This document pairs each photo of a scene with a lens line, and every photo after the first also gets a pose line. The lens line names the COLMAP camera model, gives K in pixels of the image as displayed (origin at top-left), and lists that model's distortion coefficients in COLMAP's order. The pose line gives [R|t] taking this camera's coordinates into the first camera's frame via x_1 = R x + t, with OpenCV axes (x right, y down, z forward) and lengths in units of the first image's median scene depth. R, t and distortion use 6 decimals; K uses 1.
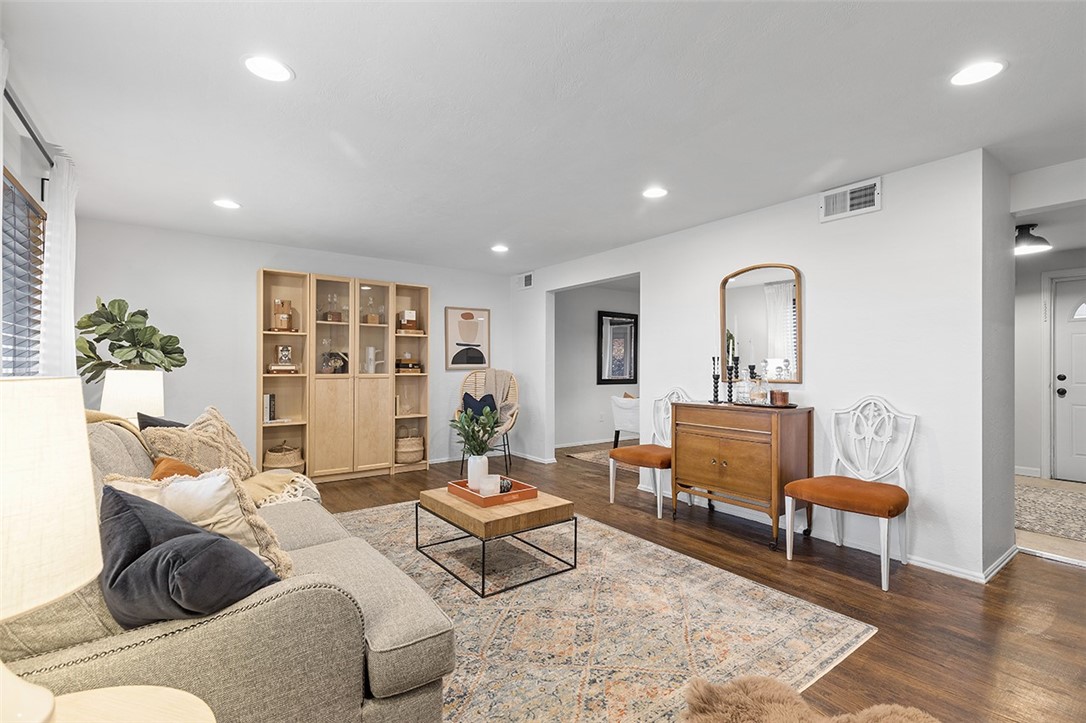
lens RADIAL K [[492.8, 0, 545.9], [0, 492.8, 367.3], [0, 0, 1]] dist [0.004788, -0.000104]
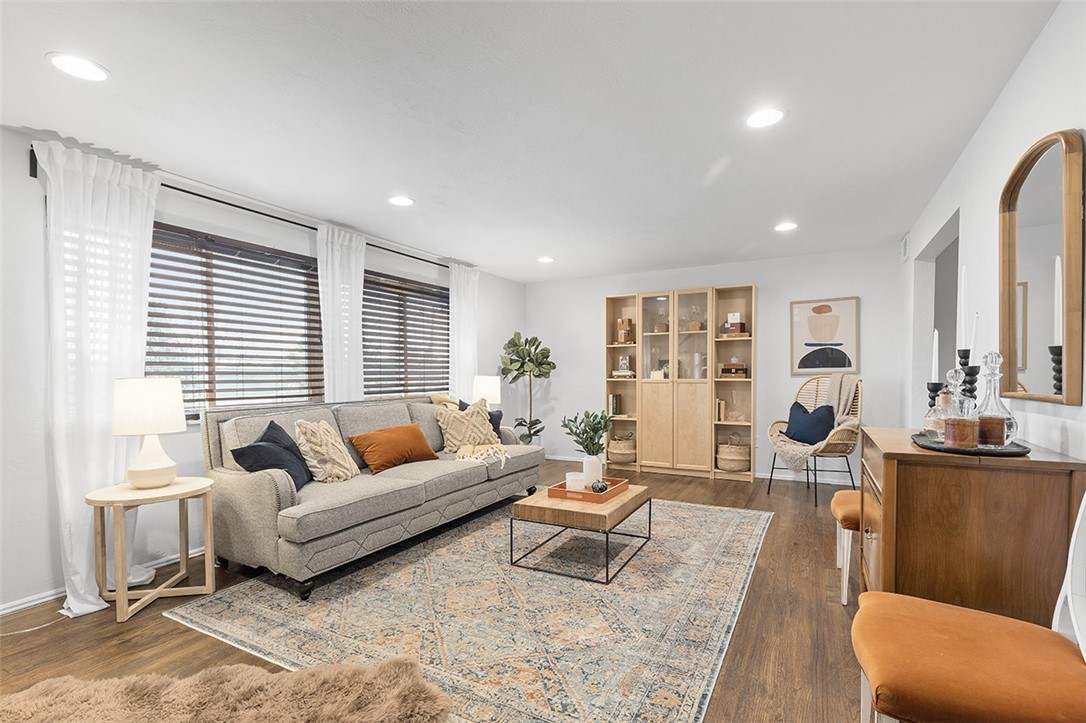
lens RADIAL K [[492.8, 0, 538.0], [0, 492.8, 387.5], [0, 0, 1]] dist [0.004788, -0.000104]
pose [[0.415290, 0.020391, -0.909461, 0.517937], [0.007641, 0.999635, 0.025902, 0.001844], [0.909657, -0.017706, 0.414982, 0.297319]]
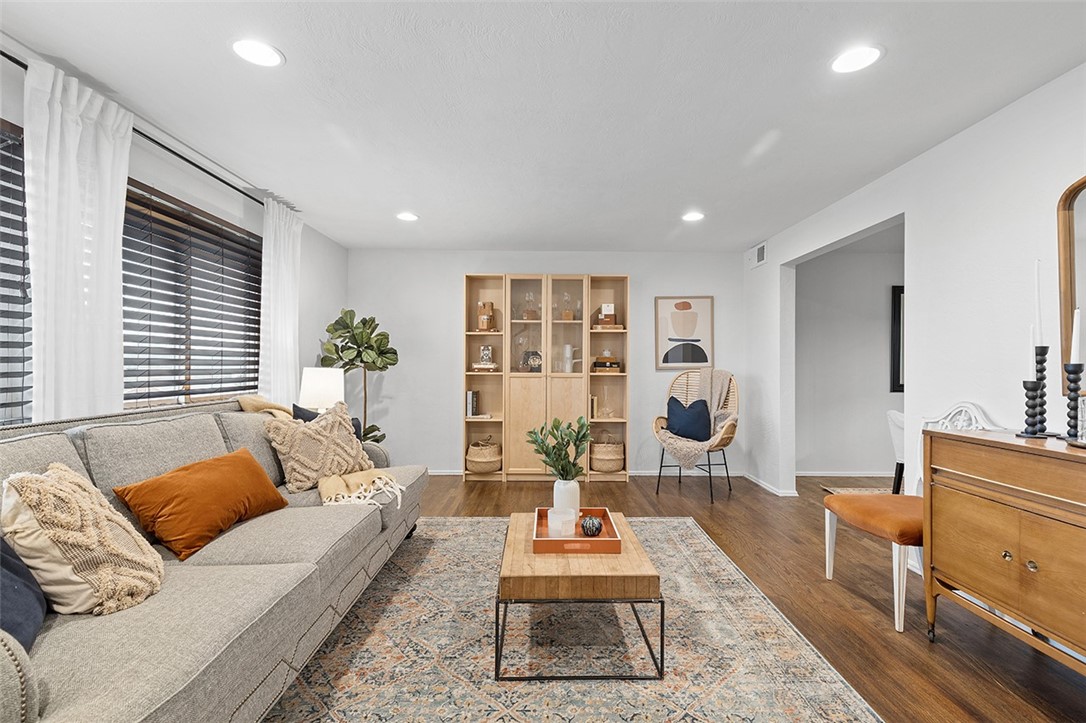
lens RADIAL K [[492.8, 0, 542.6], [0, 492.8, 360.3], [0, 0, 1]] dist [0.004788, -0.000104]
pose [[0.806844, -0.005105, -0.590743, 0.191068], [-0.002301, 0.999928, -0.011783, 0.000285], [0.590760, 0.010866, 0.806774, 0.232438]]
